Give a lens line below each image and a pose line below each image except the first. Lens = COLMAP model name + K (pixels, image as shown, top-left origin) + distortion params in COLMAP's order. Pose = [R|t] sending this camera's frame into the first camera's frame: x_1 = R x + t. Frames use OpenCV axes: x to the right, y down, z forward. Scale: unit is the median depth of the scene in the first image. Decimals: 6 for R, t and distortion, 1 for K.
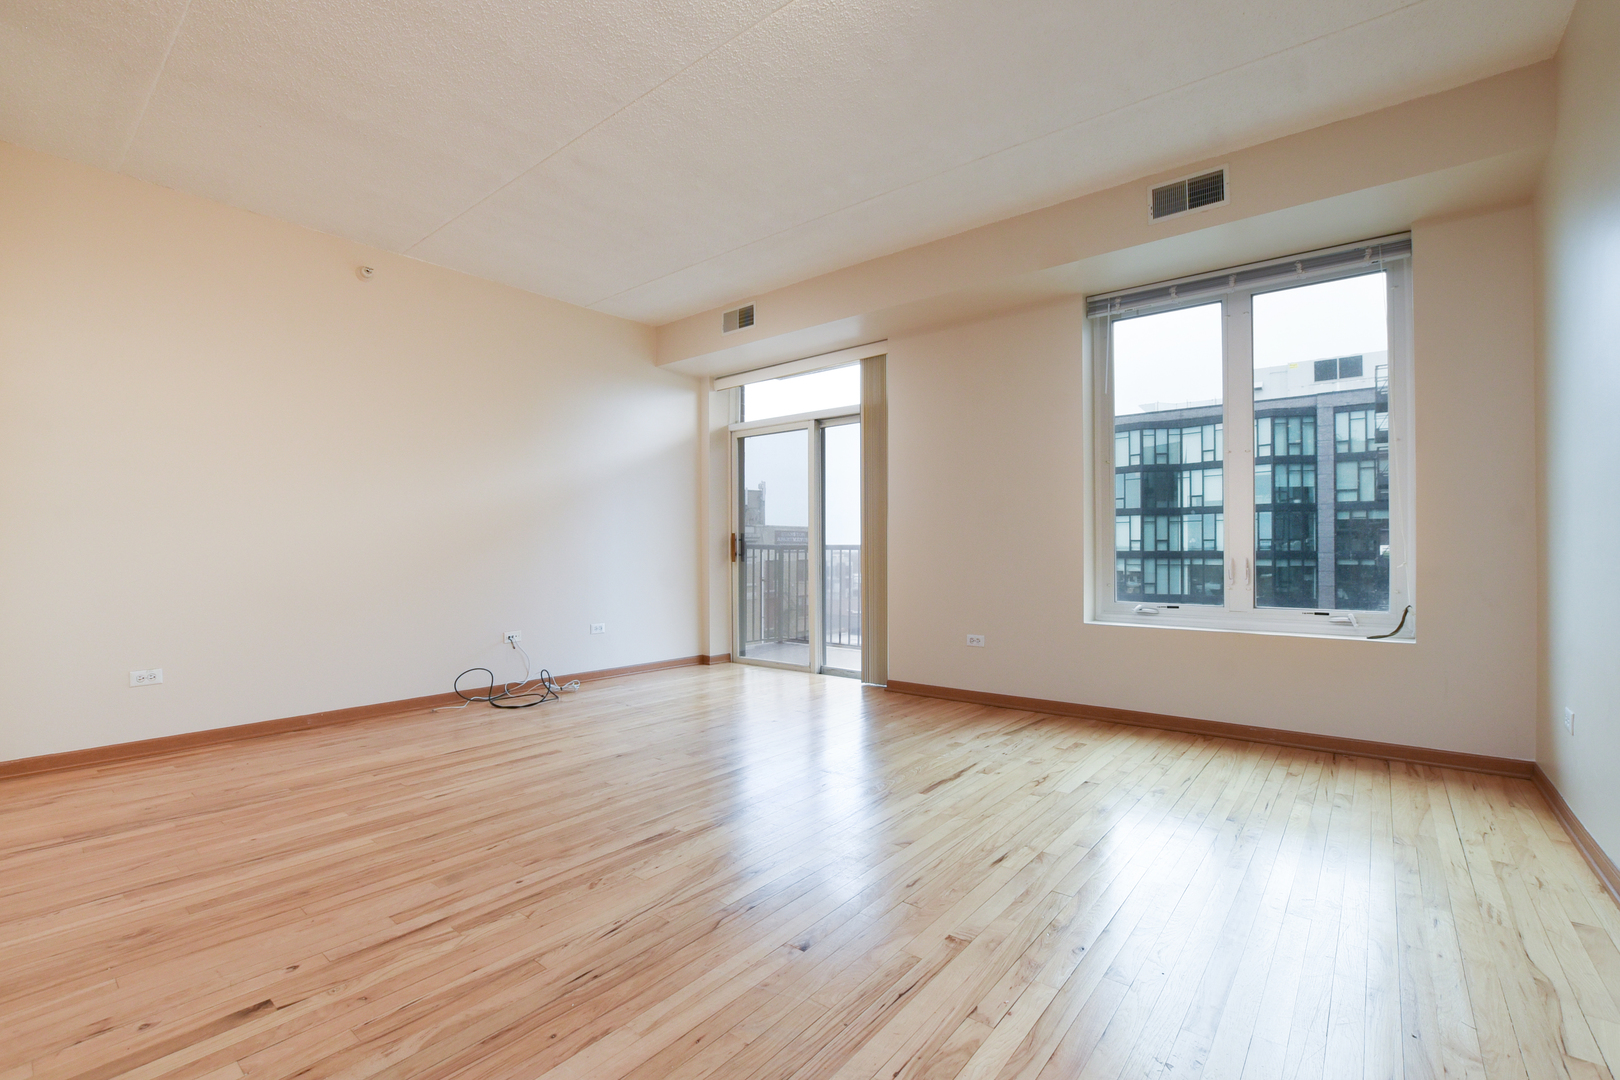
lens RADIAL K [[714.7, 0, 809.4], [0, 714.7, 546.5], [0, 0, 1]] dist [-0.035215, 0.007031]
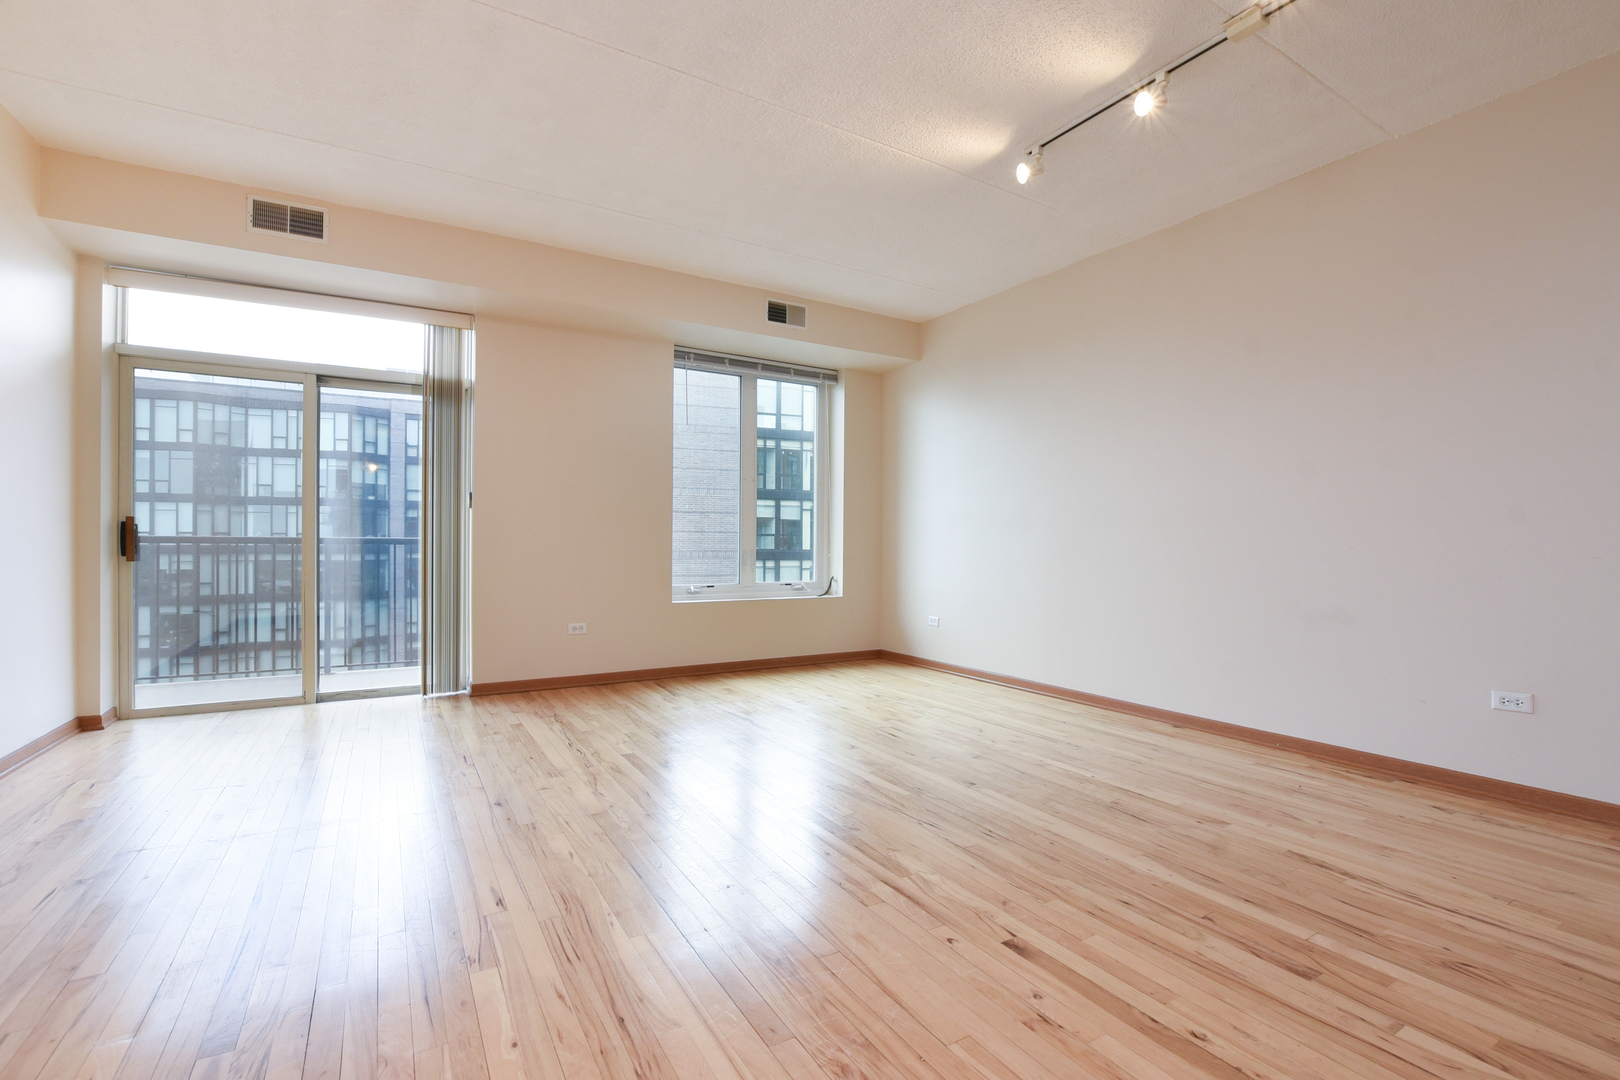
lens RADIAL K [[714.7, 0, 809.4], [0, 714.7, 546.5], [0, 0, 1]] dist [-0.035215, 0.007031]
pose [[0.345661, 0.001619, 0.938358, -0.802748], [-0.008914, 0.999959, 0.001559, 0.003879], [-0.938317, -0.008904, 0.345661, 0.368212]]
